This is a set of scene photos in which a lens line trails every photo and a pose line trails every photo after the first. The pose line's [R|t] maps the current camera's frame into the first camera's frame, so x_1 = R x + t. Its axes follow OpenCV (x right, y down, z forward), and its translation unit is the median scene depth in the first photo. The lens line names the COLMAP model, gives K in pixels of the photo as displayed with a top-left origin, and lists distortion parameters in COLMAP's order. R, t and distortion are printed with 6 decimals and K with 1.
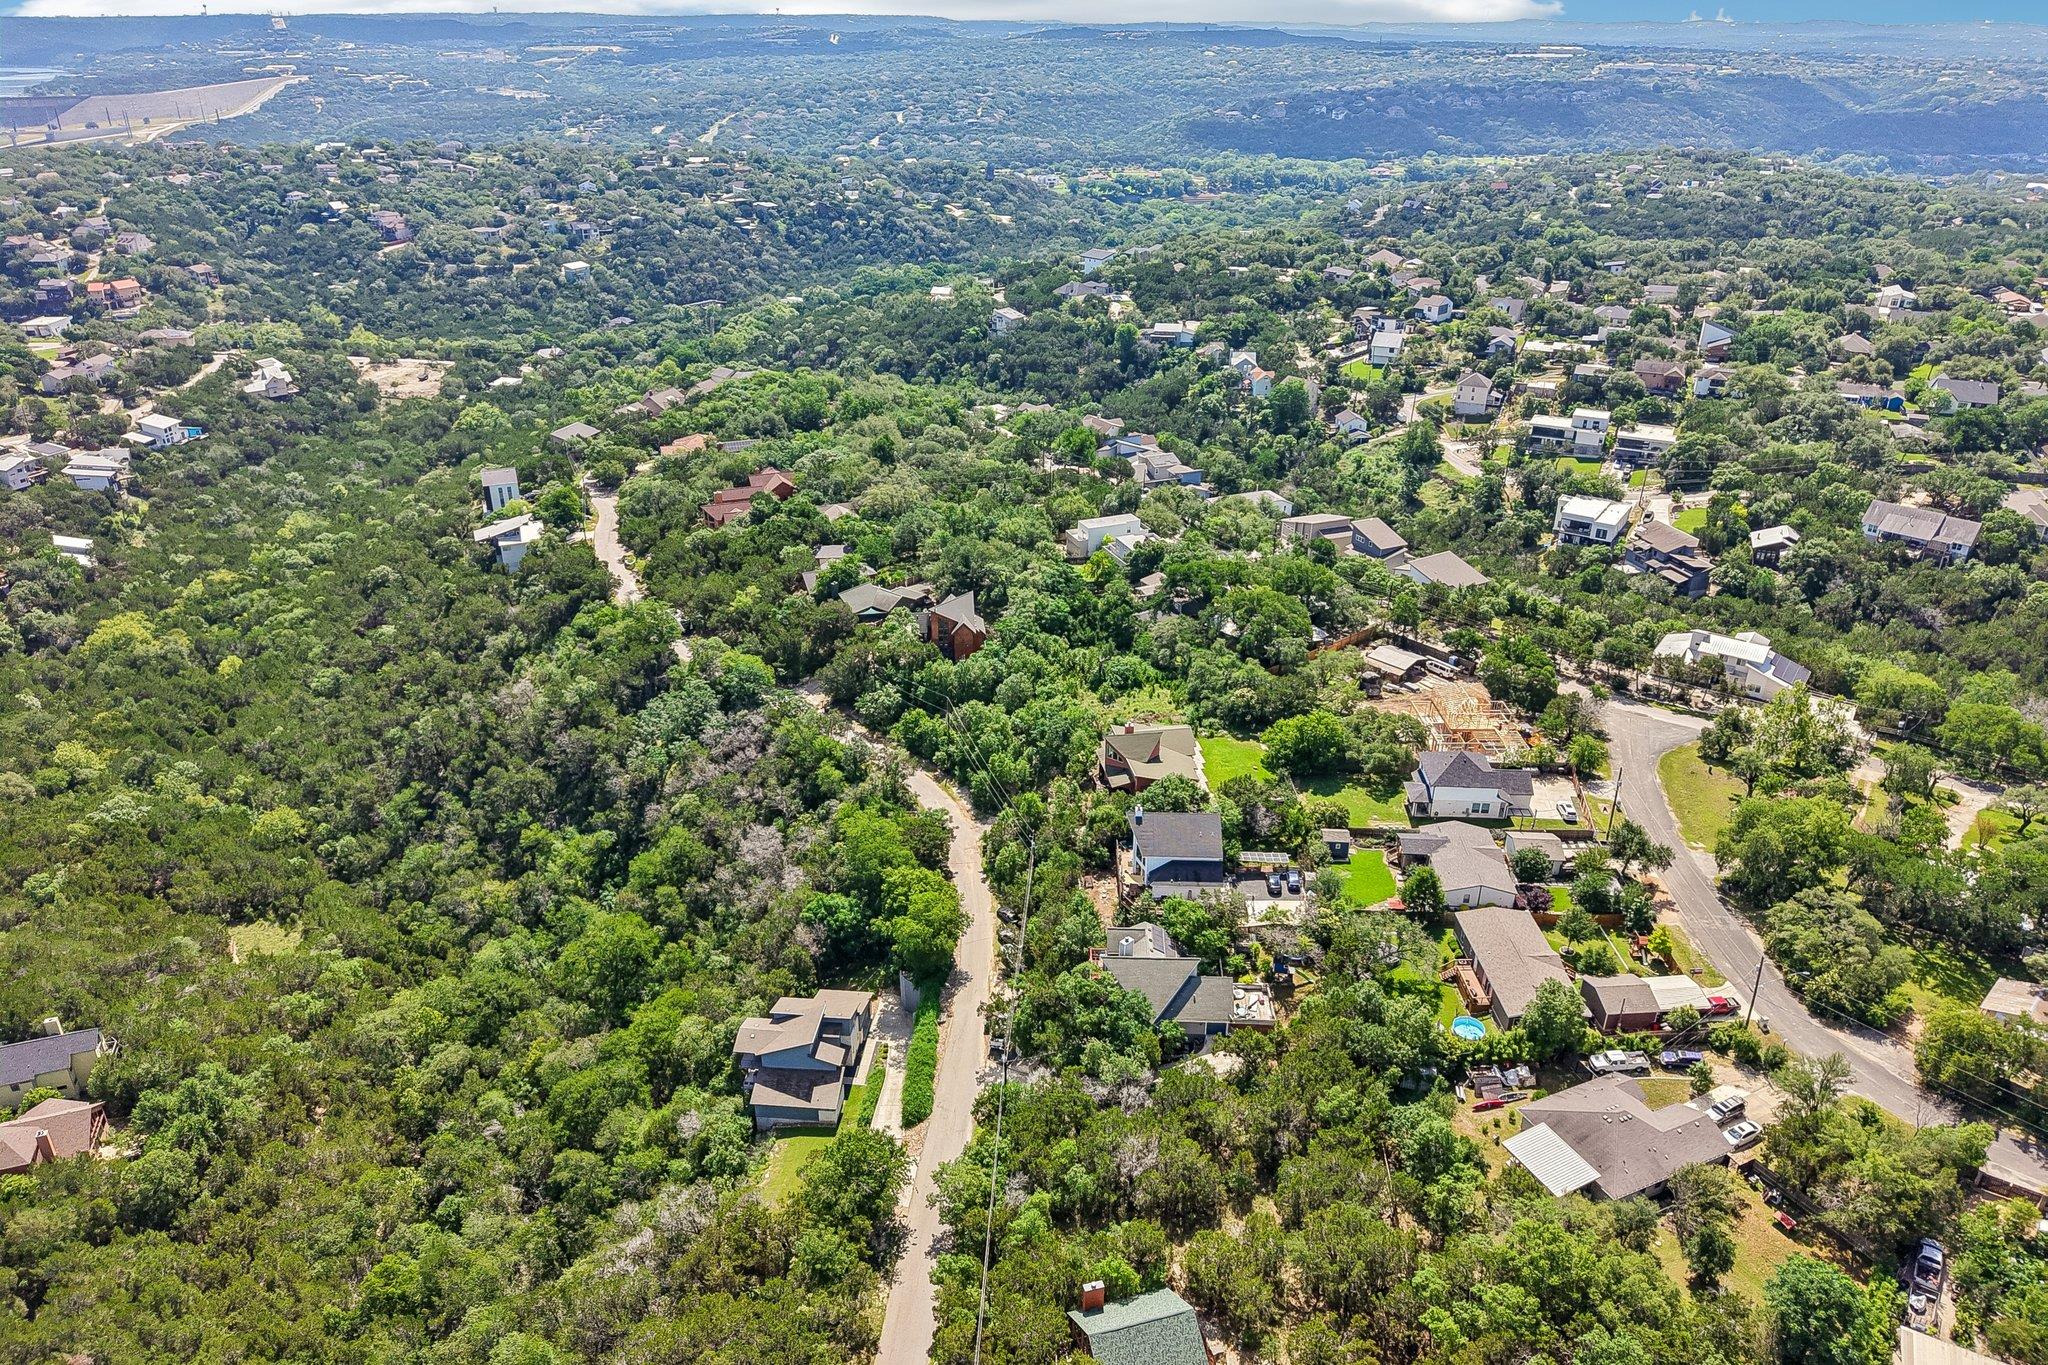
lens RADIAL K [[1363.6, 0, 1020.8], [0, 1363.6, 682.5], [0, 0, 1]] dist [0.008701, -0.010514]
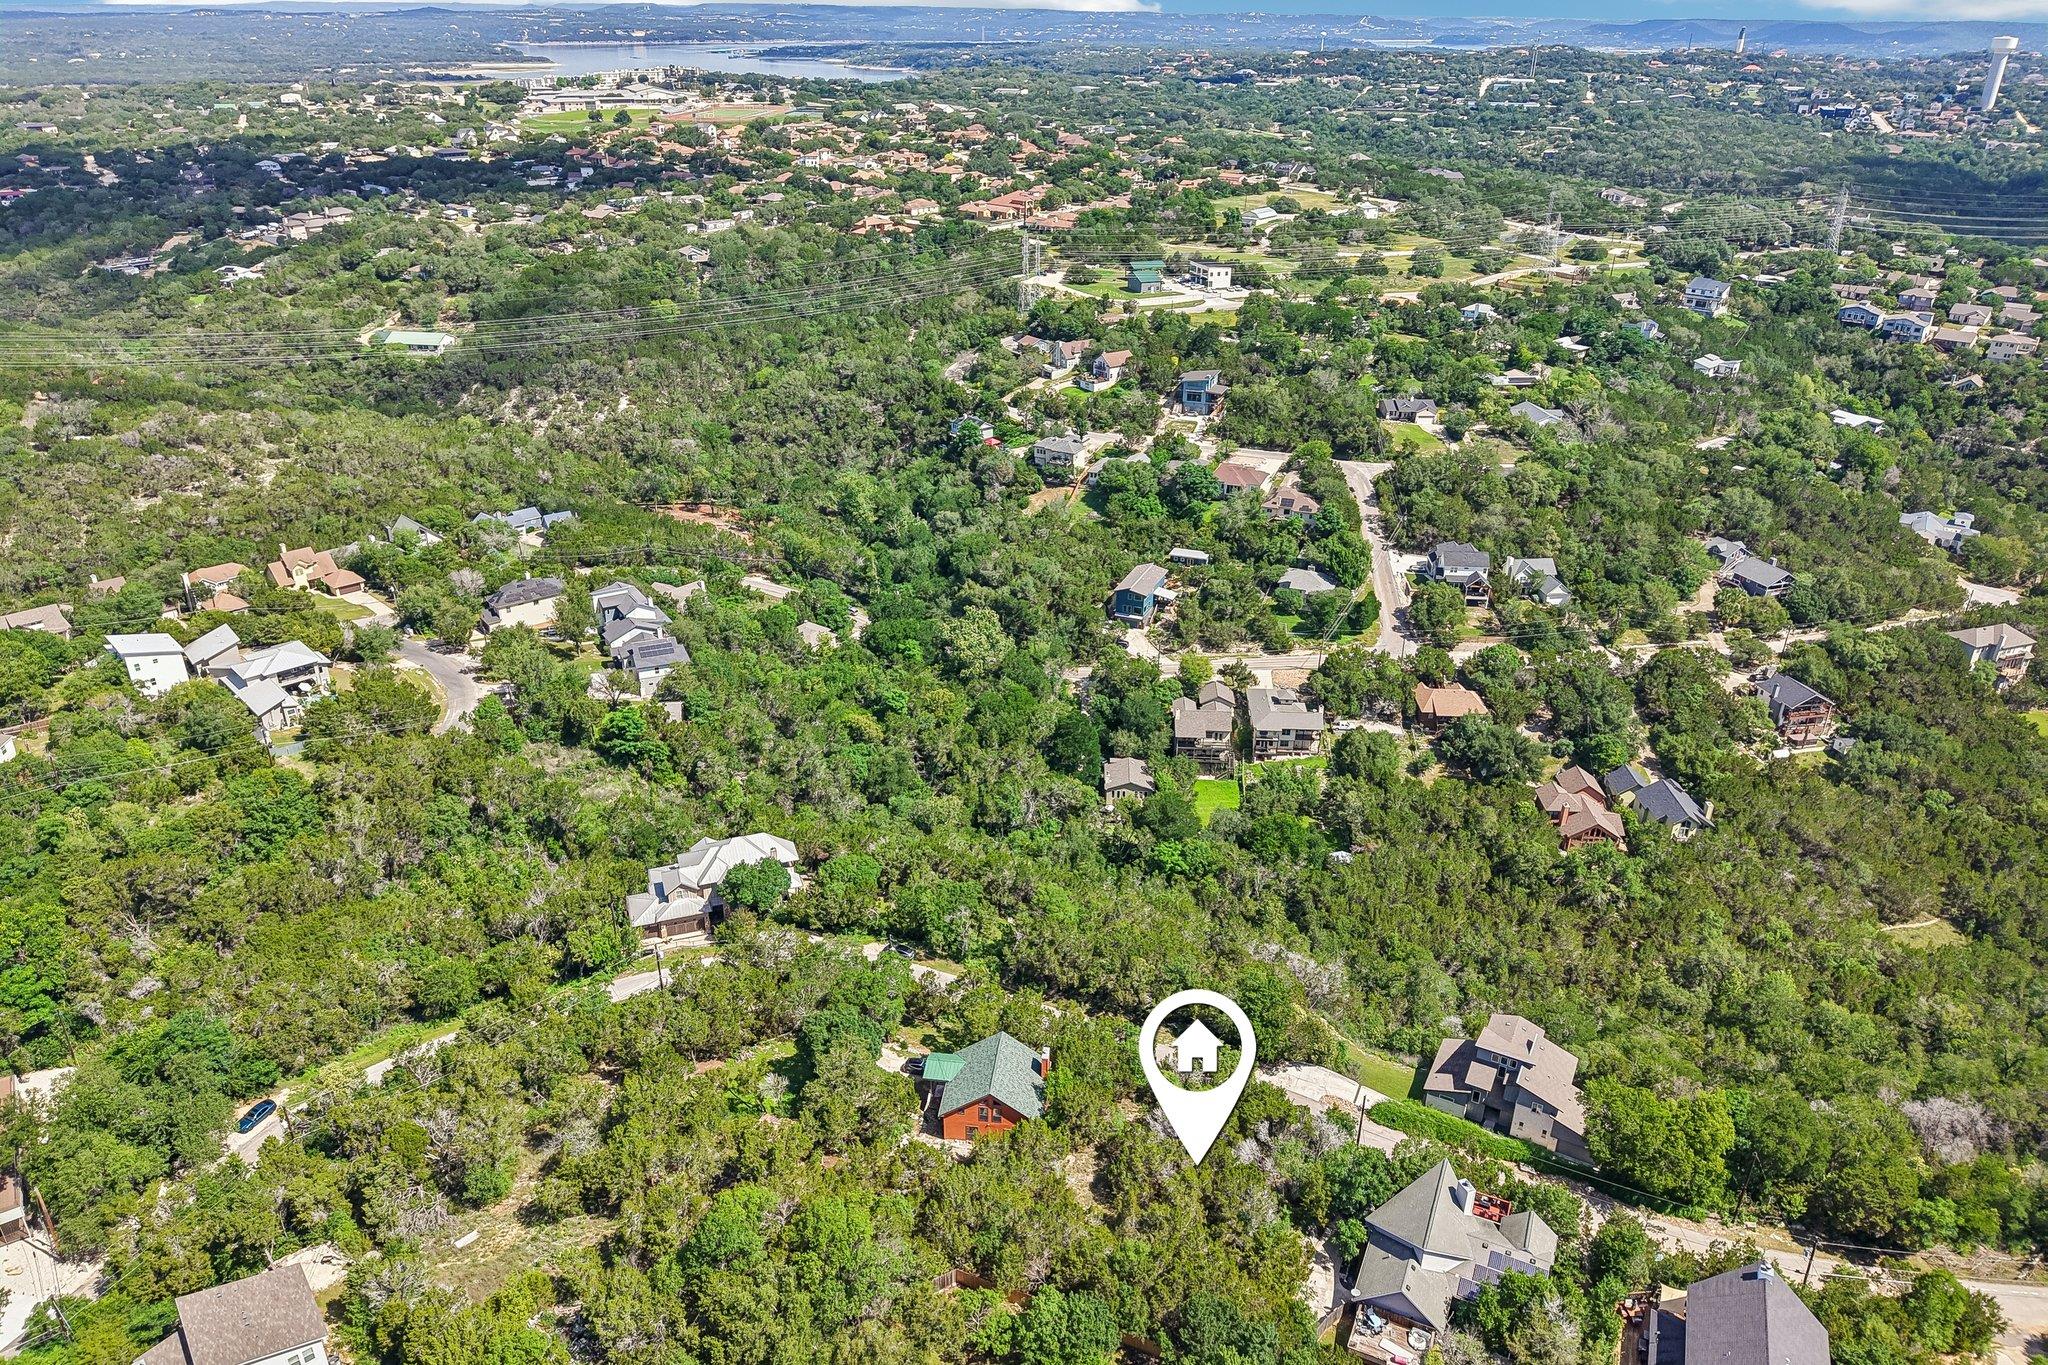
lens RADIAL K [[1349.8, 0, 1027.0], [0, 1349.8, 690.1], [0, 0, 1]] dist [0.017046, -0.023501]
pose [[-0.386683, 0.406163, -0.827954, 0.243771], [-0.408970, 0.729158, 0.548700, -0.118194], [0.826571, 0.550781, -0.115845, 0.248161]]
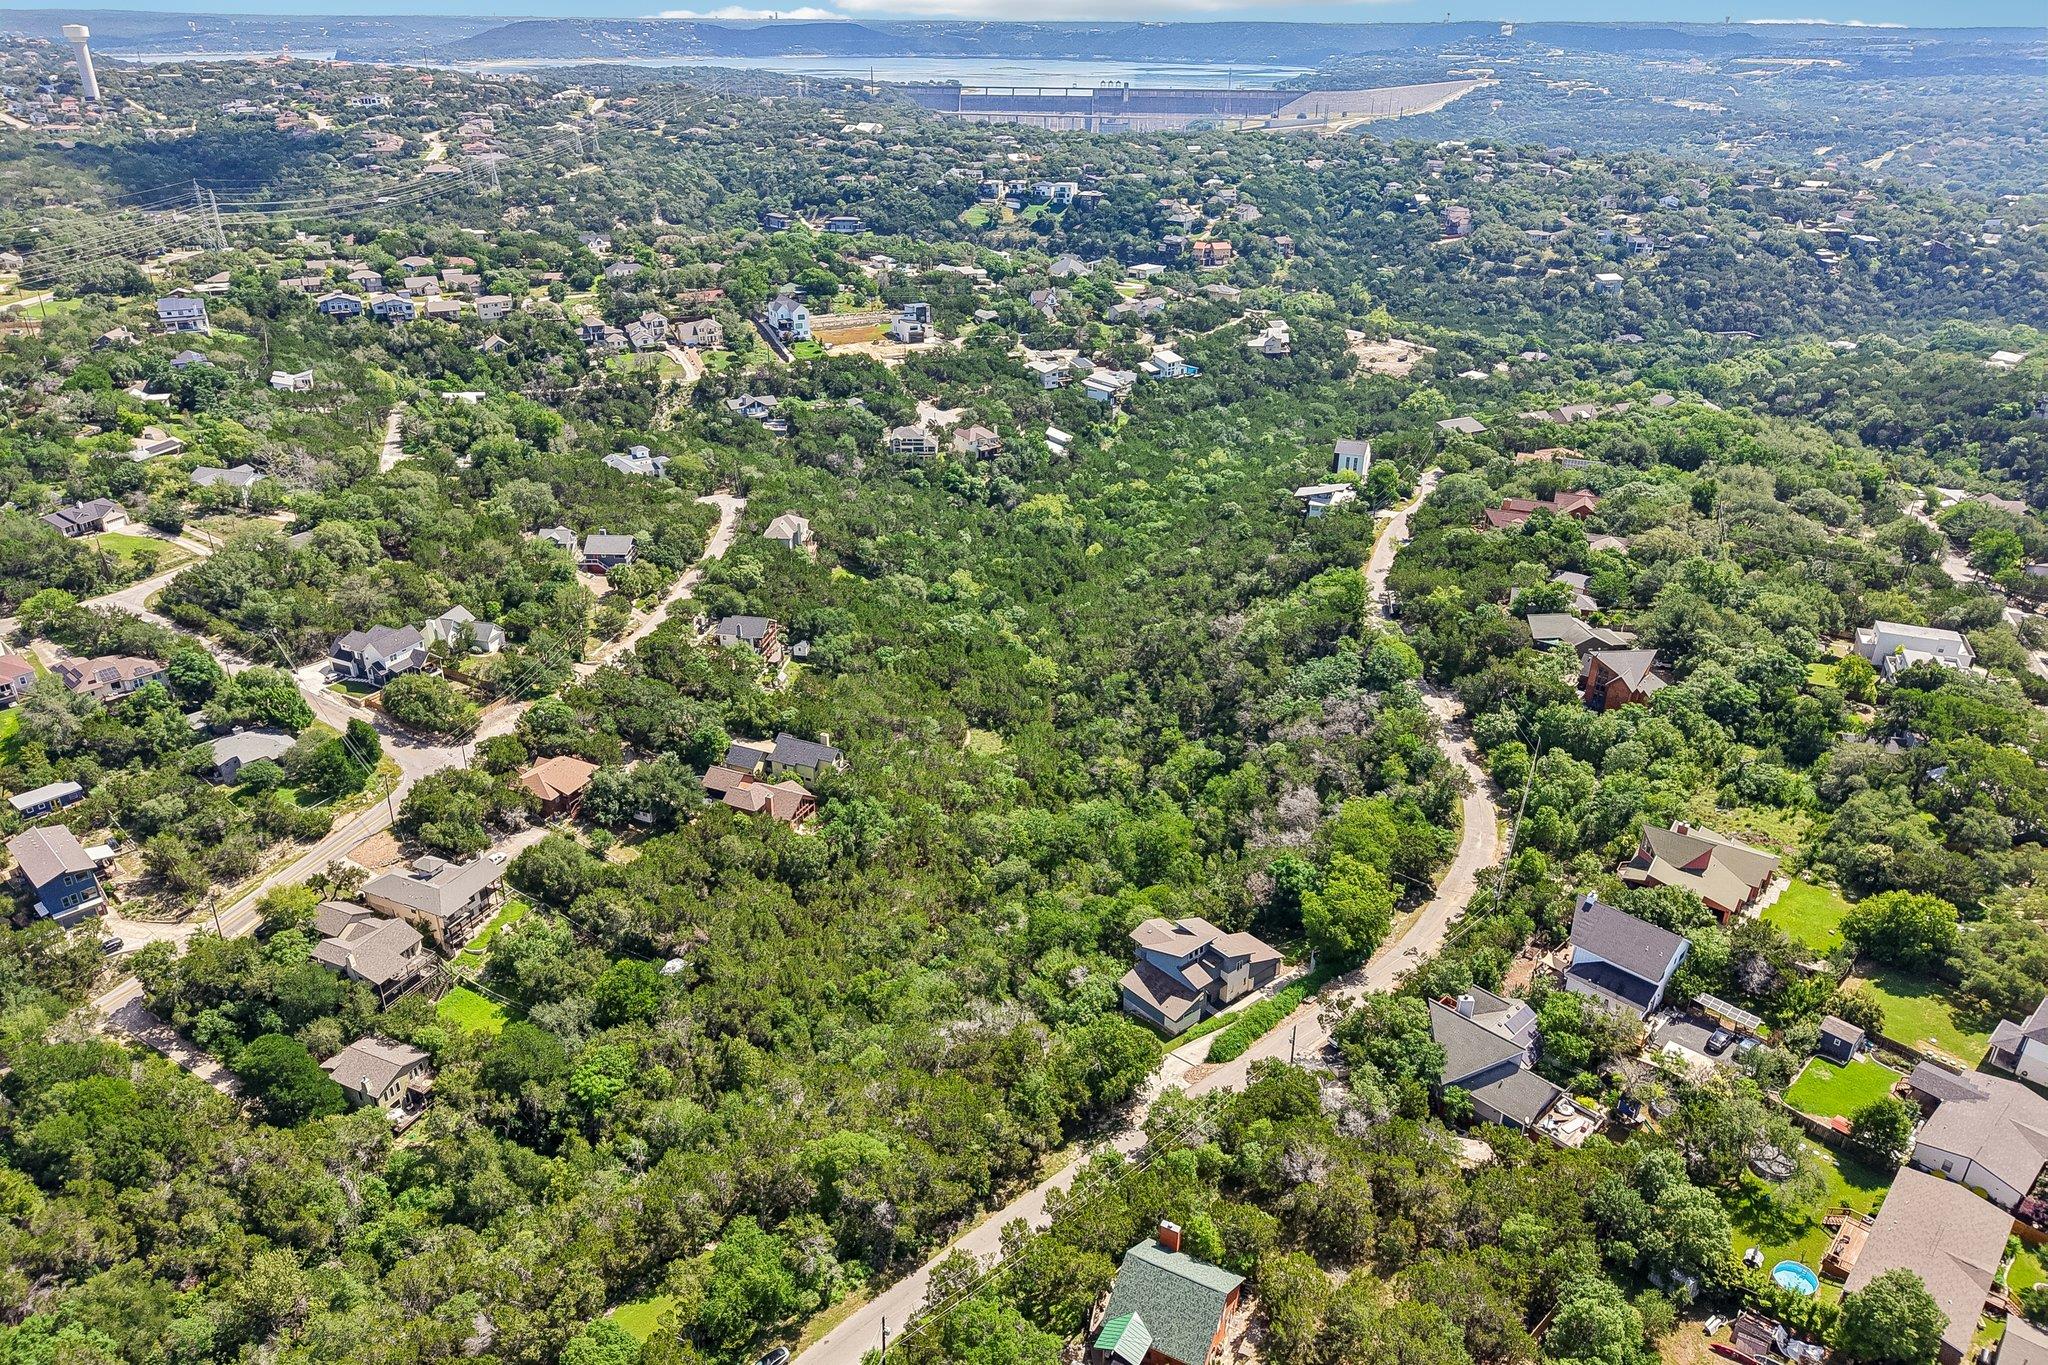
lens RADIAL K [[1358.4, 0, 1029.0], [0, 1358.4, 681.2], [0, 0, 1]] dist [0.028213, -0.042573]
pose [[0.720643, 0.305779, -0.622232, 0.131555], [-0.309387, 0.945001, 0.106076, -0.008337], [0.620446, 0.116068, 0.775613, 0.018375]]
